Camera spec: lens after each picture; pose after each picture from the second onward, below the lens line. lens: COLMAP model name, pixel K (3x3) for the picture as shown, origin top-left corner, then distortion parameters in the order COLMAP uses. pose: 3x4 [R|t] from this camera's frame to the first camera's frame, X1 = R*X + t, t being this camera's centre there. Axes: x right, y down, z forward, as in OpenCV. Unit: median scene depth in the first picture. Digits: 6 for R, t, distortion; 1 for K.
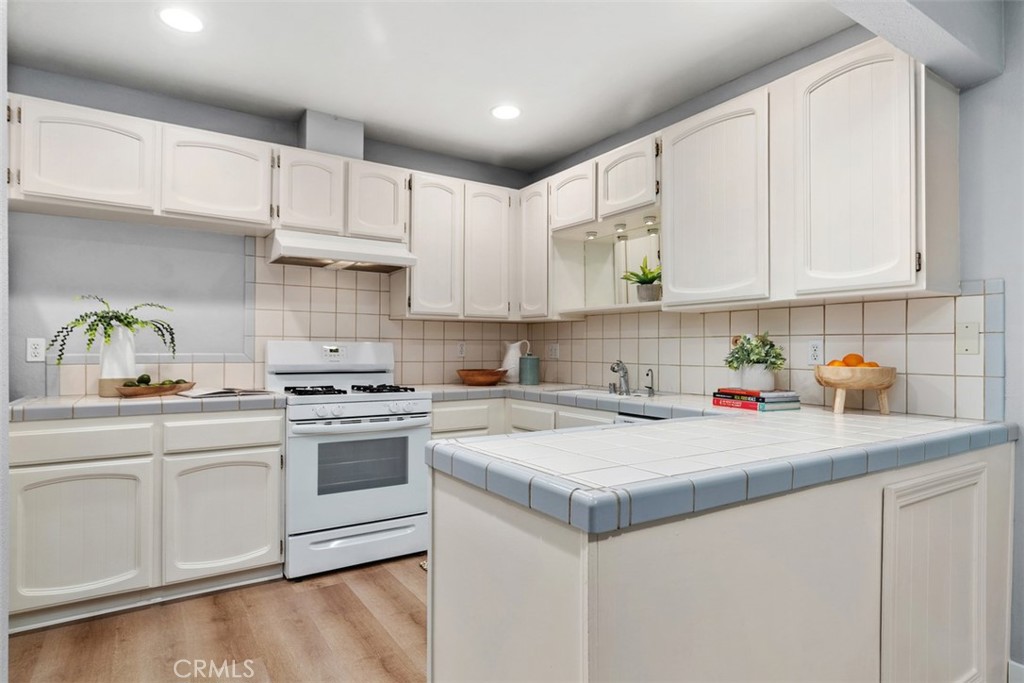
lens RADIAL K [[565.0, 0, 504.7], [0, 565.0, 340.2], [0, 0, 1]] dist [-0.002429, -0.000529]
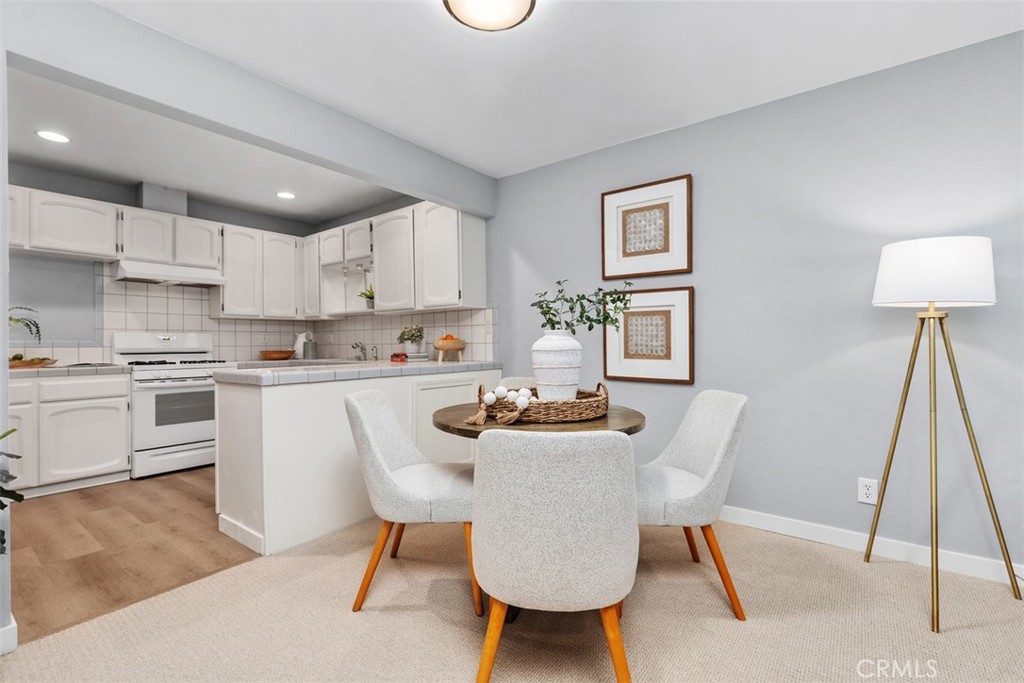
lens RADIAL K [[463.8, 0, 506.4], [0, 463.8, 339.4], [0, 0, 1]] dist [-0.000215, 0.000330]
pose [[0.943968, -0.011378, 0.329840, 0.168802], [0.009651, 0.999930, 0.006875, 0.022959], [-0.329895, -0.003306, 0.944012, -0.541272]]
